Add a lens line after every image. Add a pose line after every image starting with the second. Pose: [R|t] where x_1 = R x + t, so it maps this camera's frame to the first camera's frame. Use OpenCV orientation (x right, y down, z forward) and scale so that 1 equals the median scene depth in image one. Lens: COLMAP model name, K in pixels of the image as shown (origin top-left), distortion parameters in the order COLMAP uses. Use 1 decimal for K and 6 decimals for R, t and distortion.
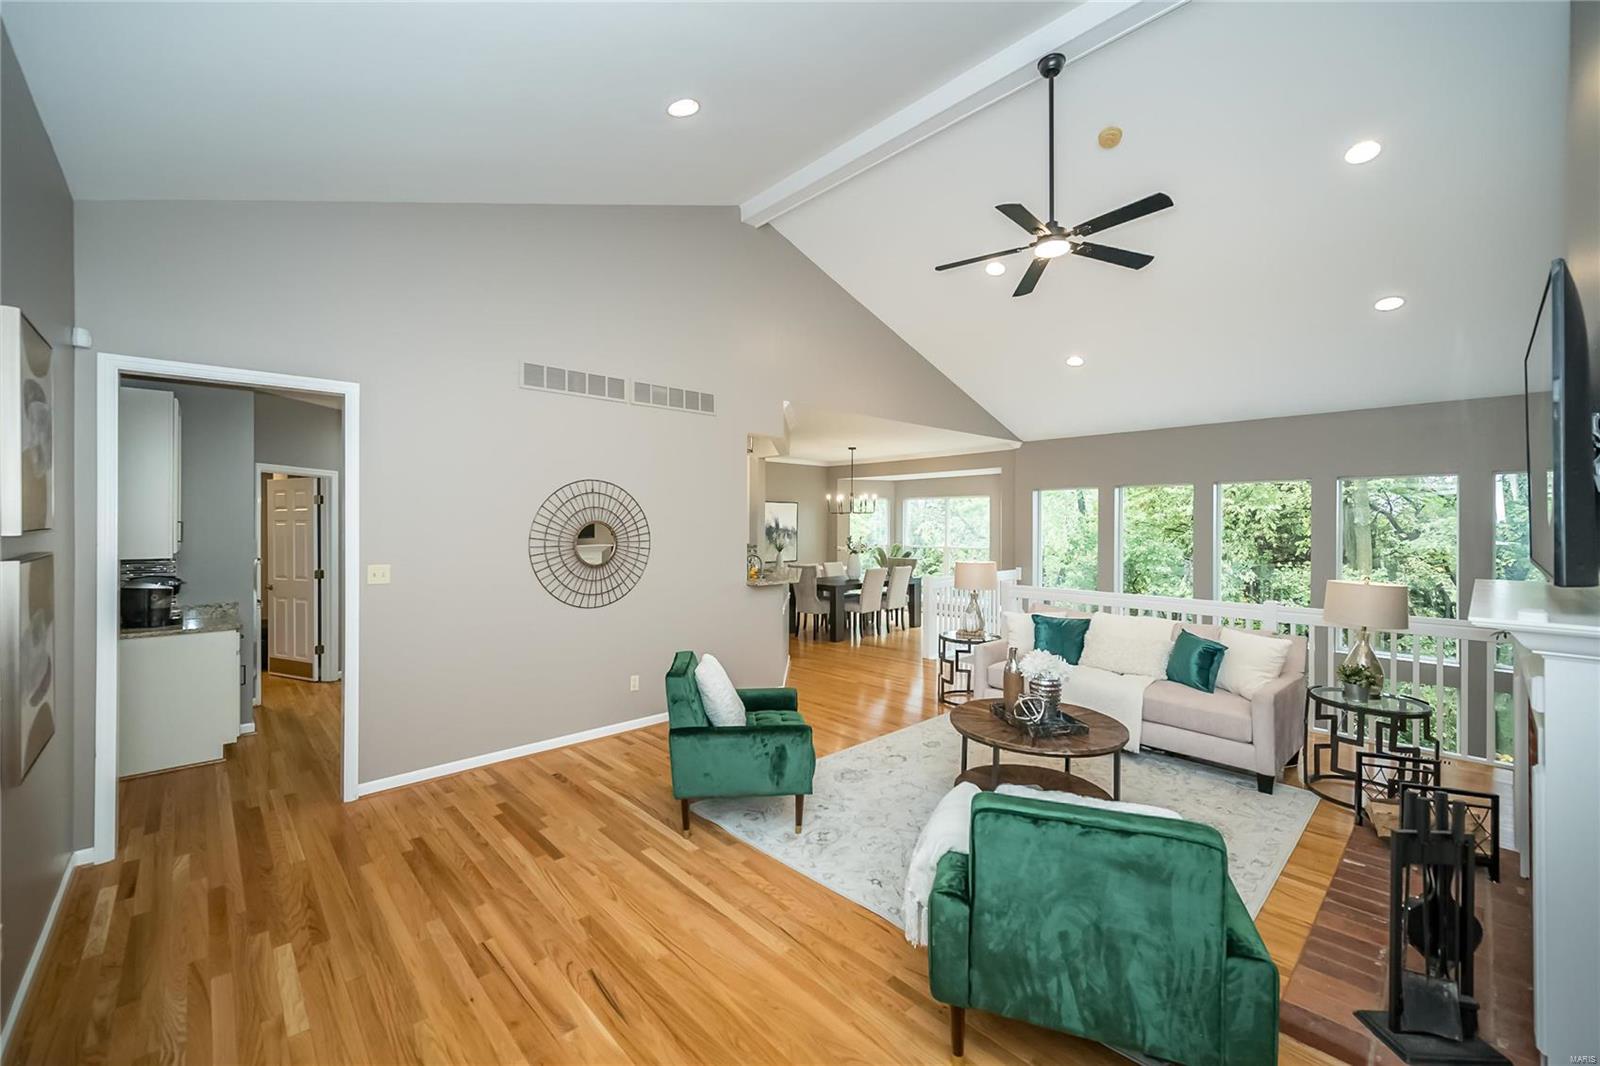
lens RADIAL K [[638.3, 0, 797.1], [0, 638.3, 524.7], [0, 0, 1]] dist [0.000109, -0.000054]
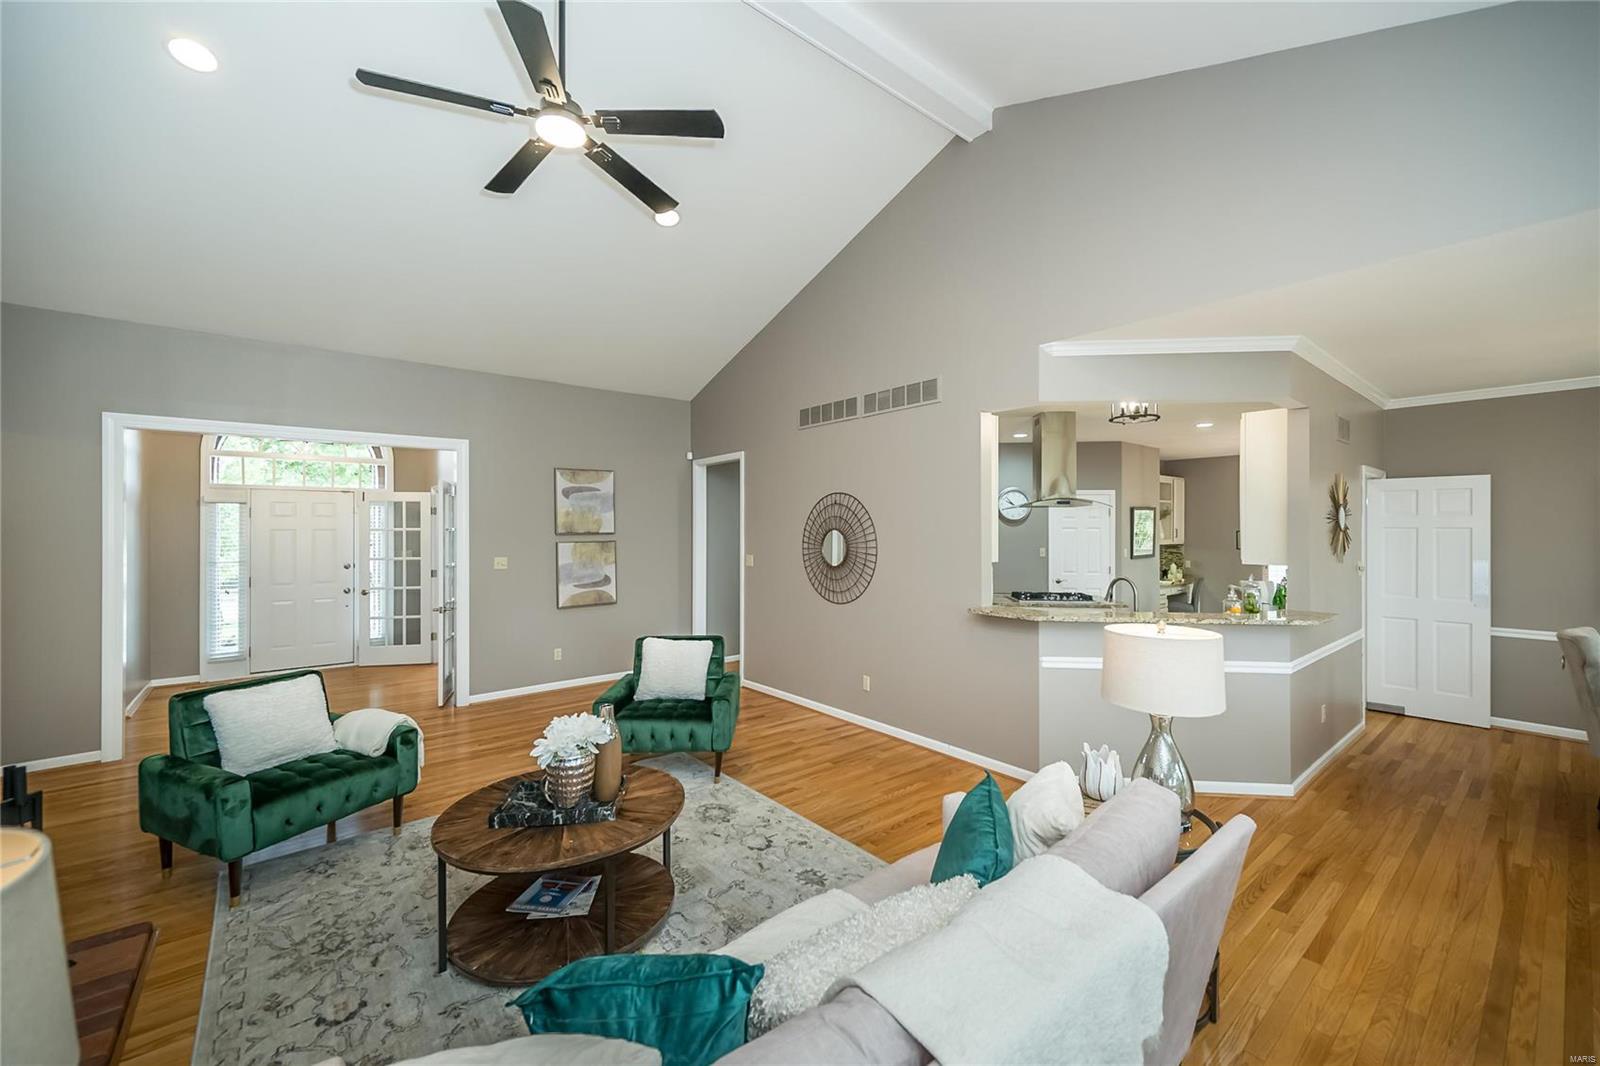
lens RADIAL K [[638.3, 0, 814.3], [0, 638.3, 530.4], [0, 0, 1]] dist [0.000109, -0.000054]
pose [[-0.069040, -0.004556, -0.997603, 1.087203], [-0.007545, 0.999963, -0.004044, 0.003698], [0.997585, 0.007248, -0.069072, 1.346954]]
